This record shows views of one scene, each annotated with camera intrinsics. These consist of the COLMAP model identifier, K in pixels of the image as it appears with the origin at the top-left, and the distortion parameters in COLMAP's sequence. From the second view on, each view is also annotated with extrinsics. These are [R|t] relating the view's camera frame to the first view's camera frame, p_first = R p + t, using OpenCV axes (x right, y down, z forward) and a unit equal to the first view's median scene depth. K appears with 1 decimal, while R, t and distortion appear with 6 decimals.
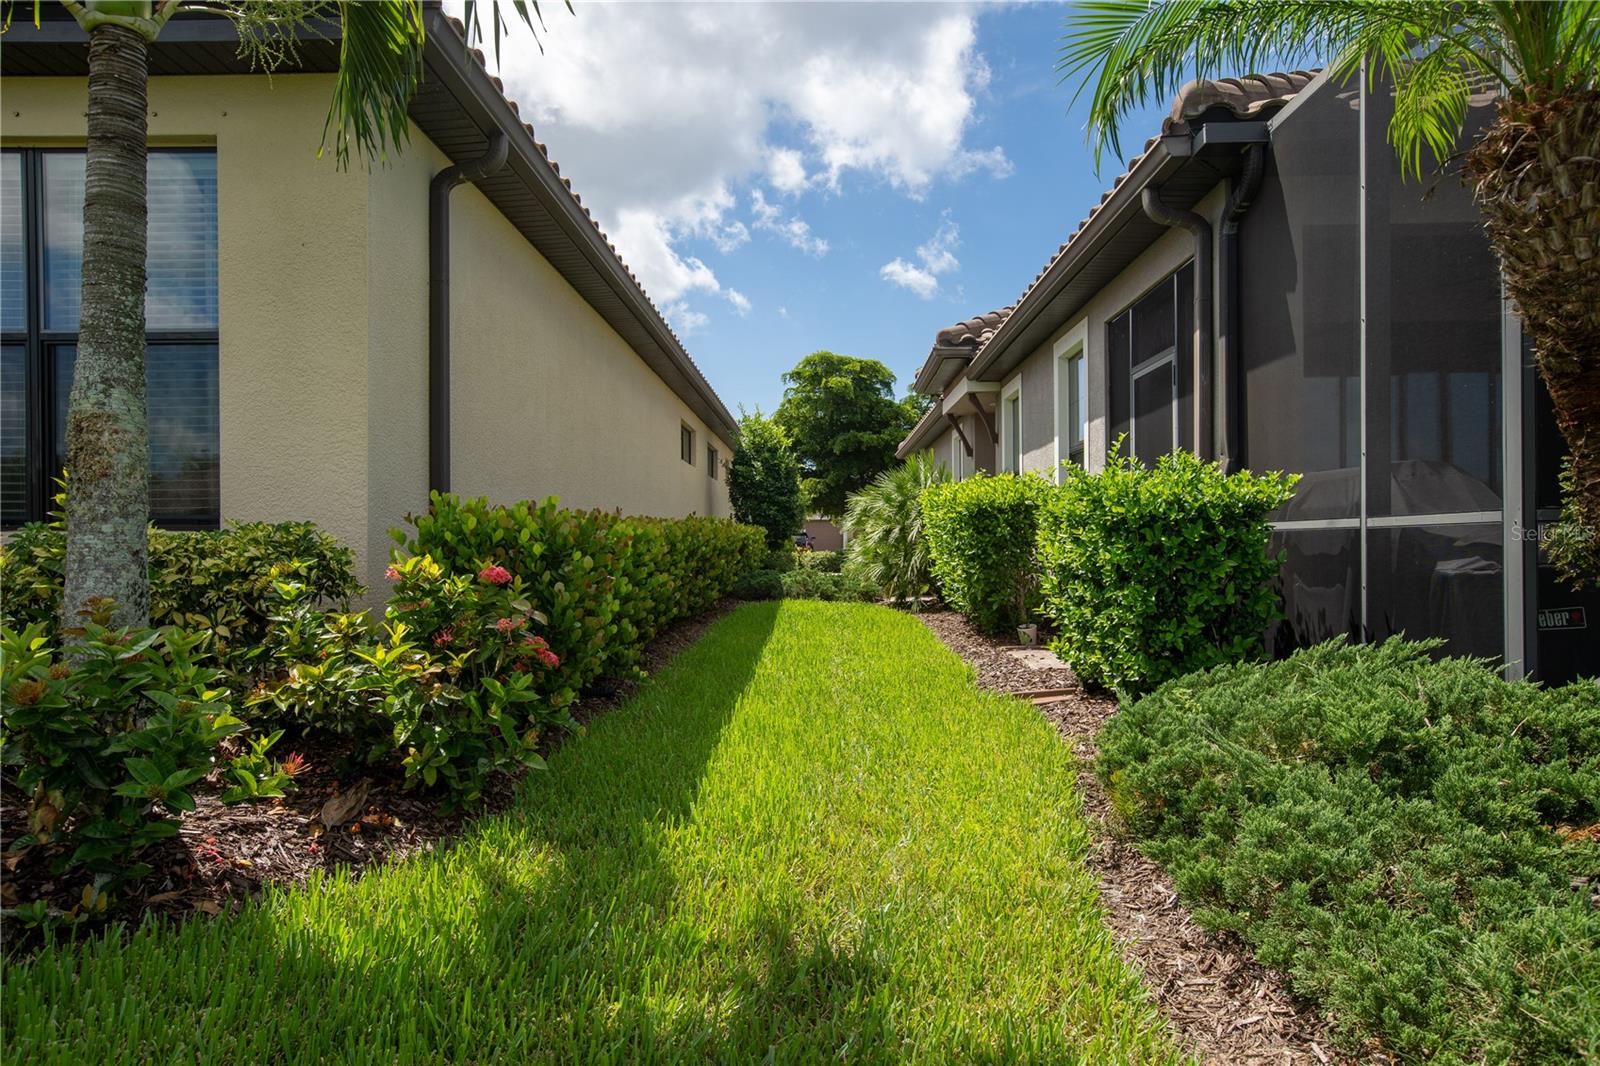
lens RADIAL K [[1046.9, 0, 801.2], [0, 1046.9, 545.0], [0, 0, 1]] dist [0.000857, 0.006180]
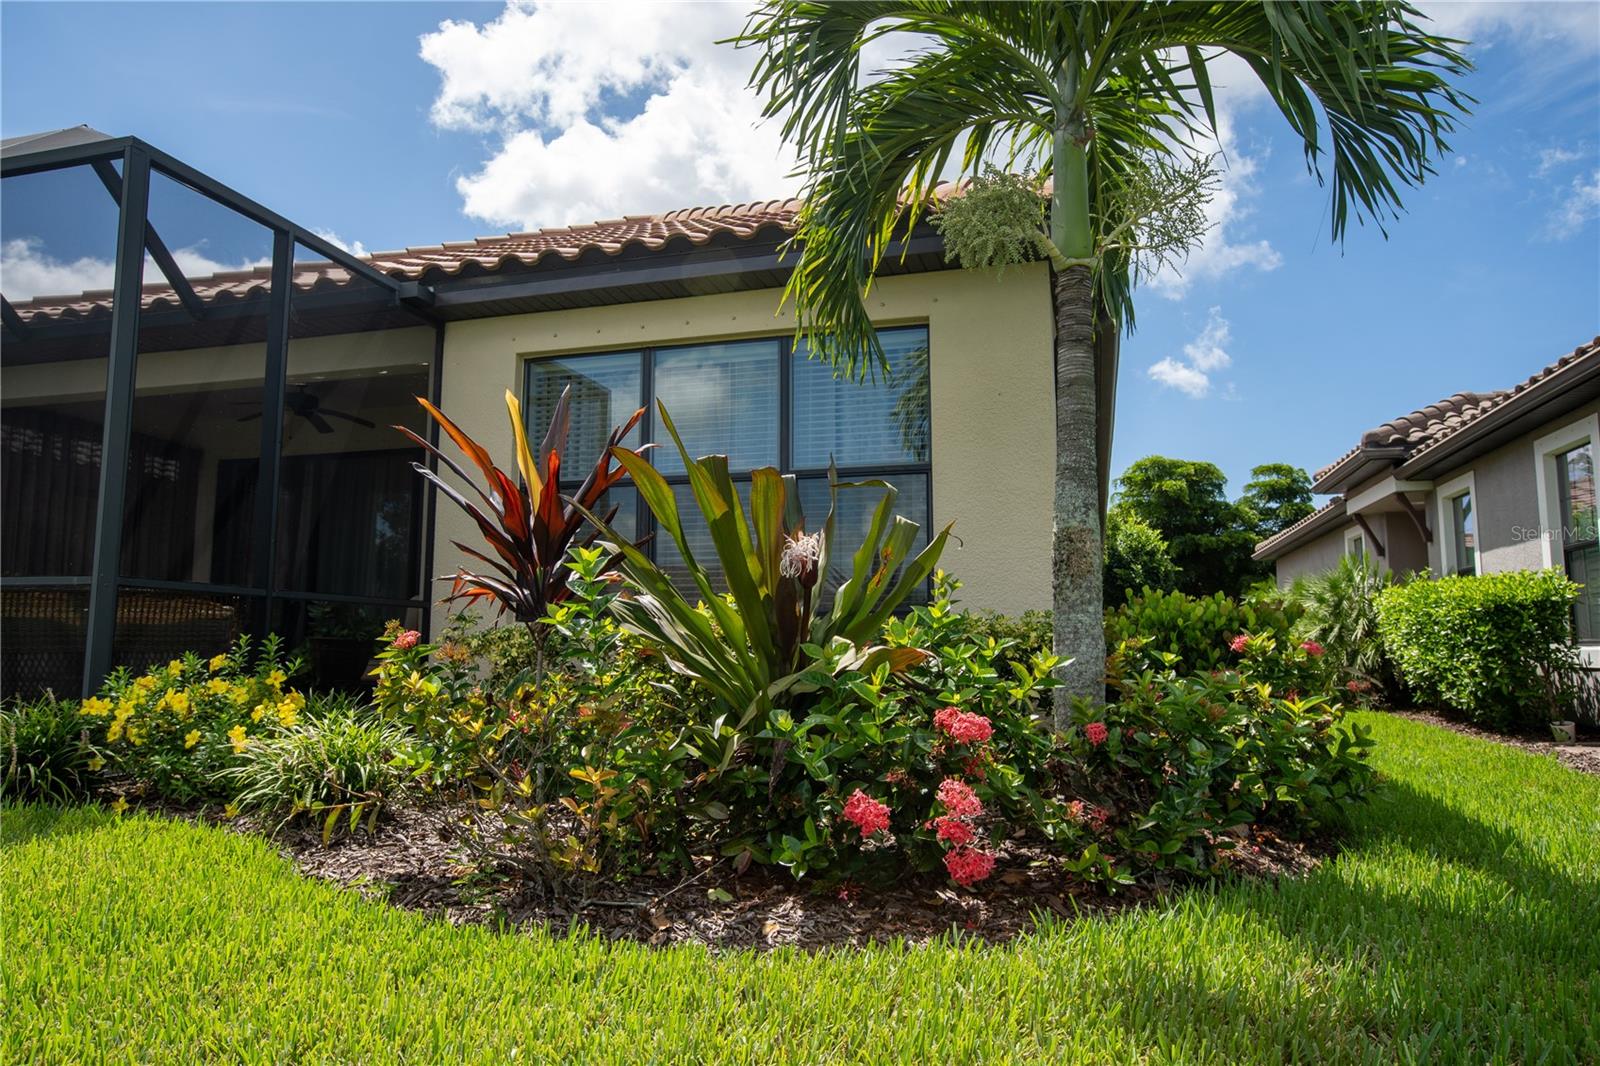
lens RADIAL K [[1046.9, 0, 793.7], [0, 1046.9, 521.1], [0, 0, 1]] dist [0.000857, 0.006180]
pose [[0.970314, -0.024931, -0.240561, -0.159282], [-0.005308, 0.992238, -0.124243, 0.009646], [0.241791, 0.121832, 0.962650, -0.101749]]
